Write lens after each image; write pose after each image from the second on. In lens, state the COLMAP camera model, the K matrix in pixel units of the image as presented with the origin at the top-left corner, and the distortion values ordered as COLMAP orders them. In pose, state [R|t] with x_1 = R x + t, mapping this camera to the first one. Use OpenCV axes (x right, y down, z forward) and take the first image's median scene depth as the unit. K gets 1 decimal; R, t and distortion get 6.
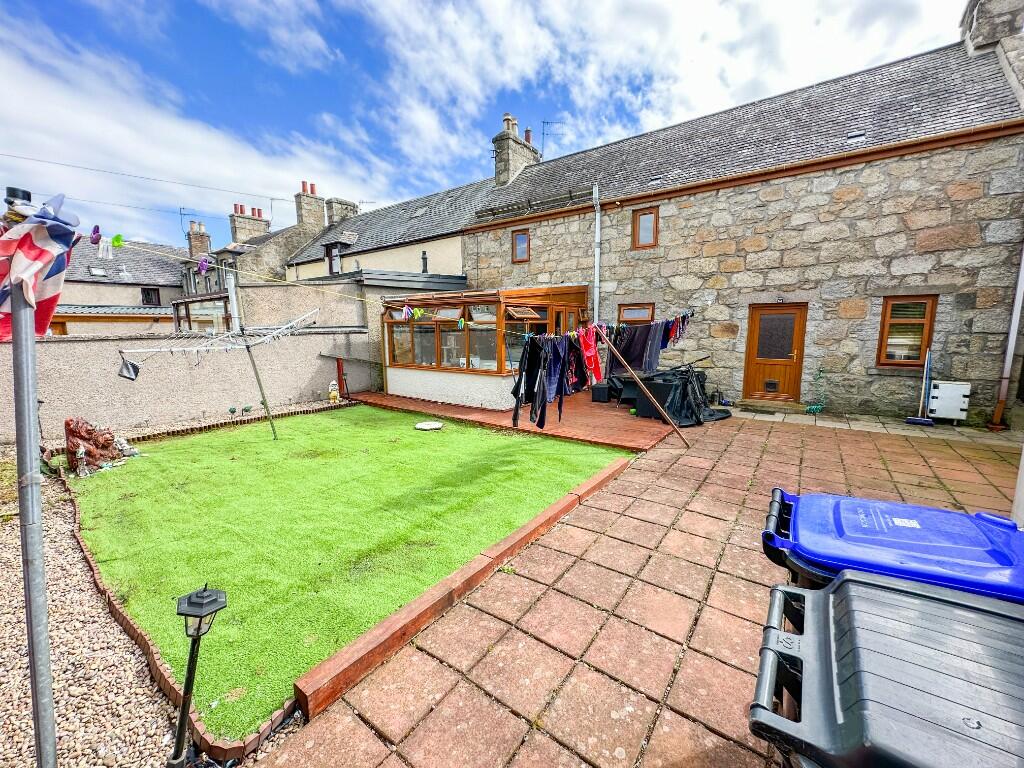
lens RADIAL K [[407.9, 0, 514.4], [0, 407.9, 385.8], [0, 0, 1]] dist [0.002733, 0.000125]
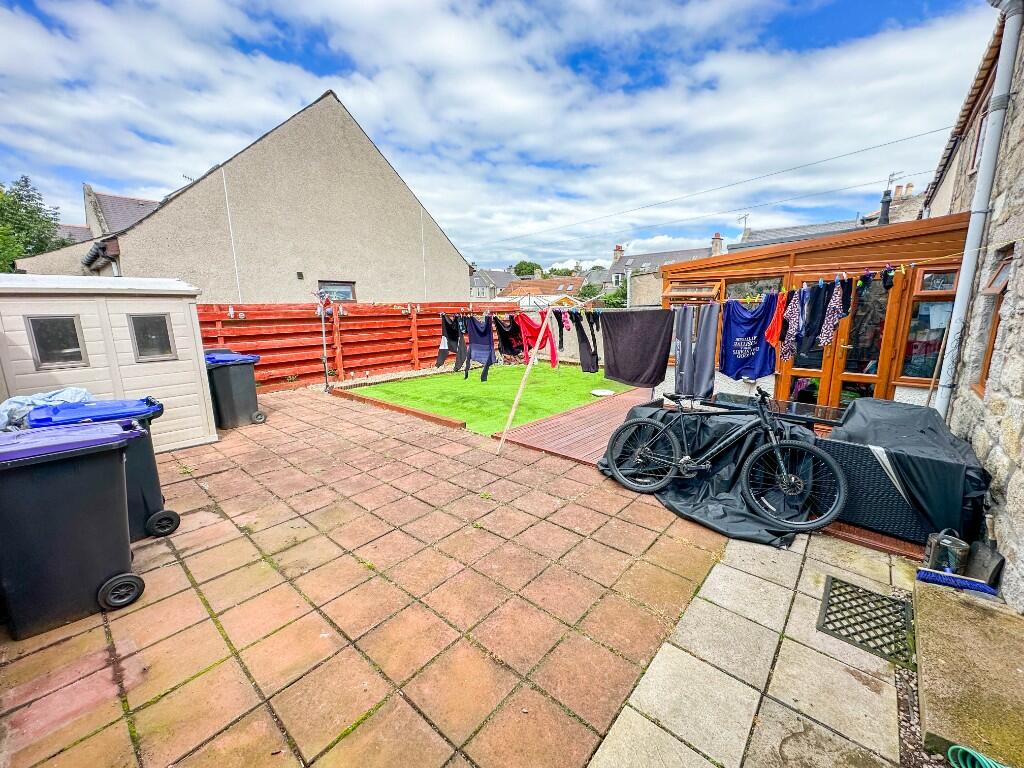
lens RADIAL K [[407.9, 0, 508.5], [0, 407.9, 382.1], [0, 0, 1]] dist [0.002733, 0.000125]
pose [[-0.094809, 0.195362, -0.976138, 1.066039], [-0.135033, 0.968968, 0.207042, -0.152864], [0.986295, 0.151440, -0.065486, 0.914451]]
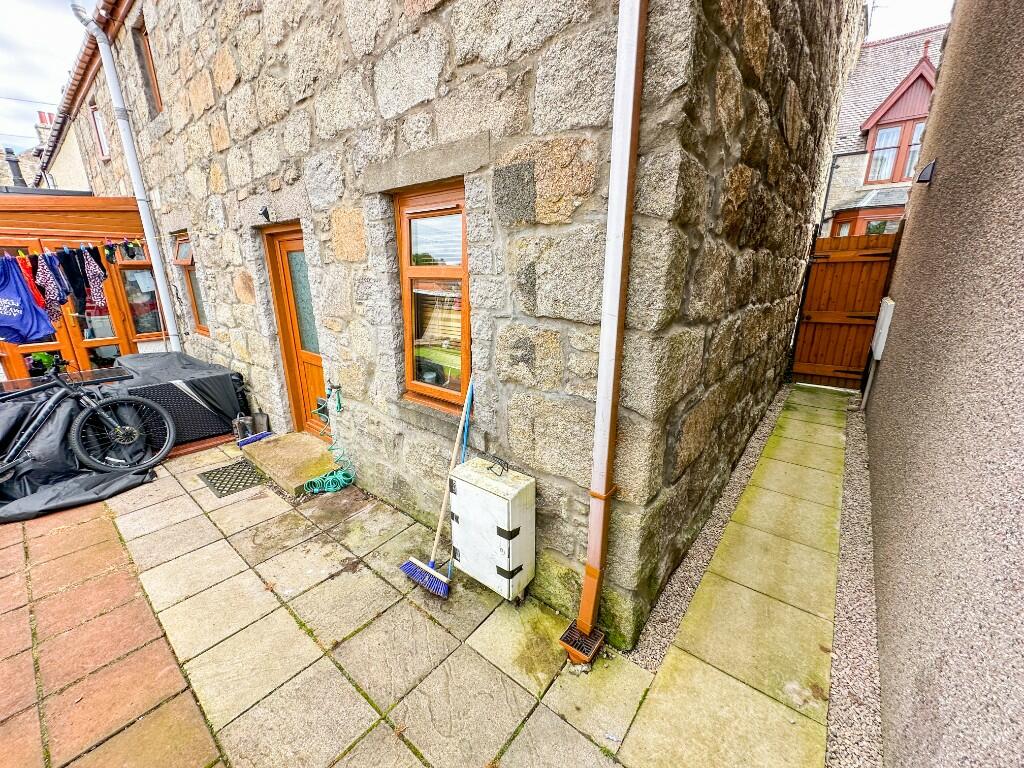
lens RADIAL K [[407.9, 0, 509.4], [0, 407.9, 386.5], [0, 0, 1]] dist [0.002733, 0.000125]
pose [[0.997792, 0.020883, -0.063055, 1.129108], [-0.012148, 0.990655, 0.135852, -0.120858], [0.065302, -0.134786, 0.988721, 0.723583]]
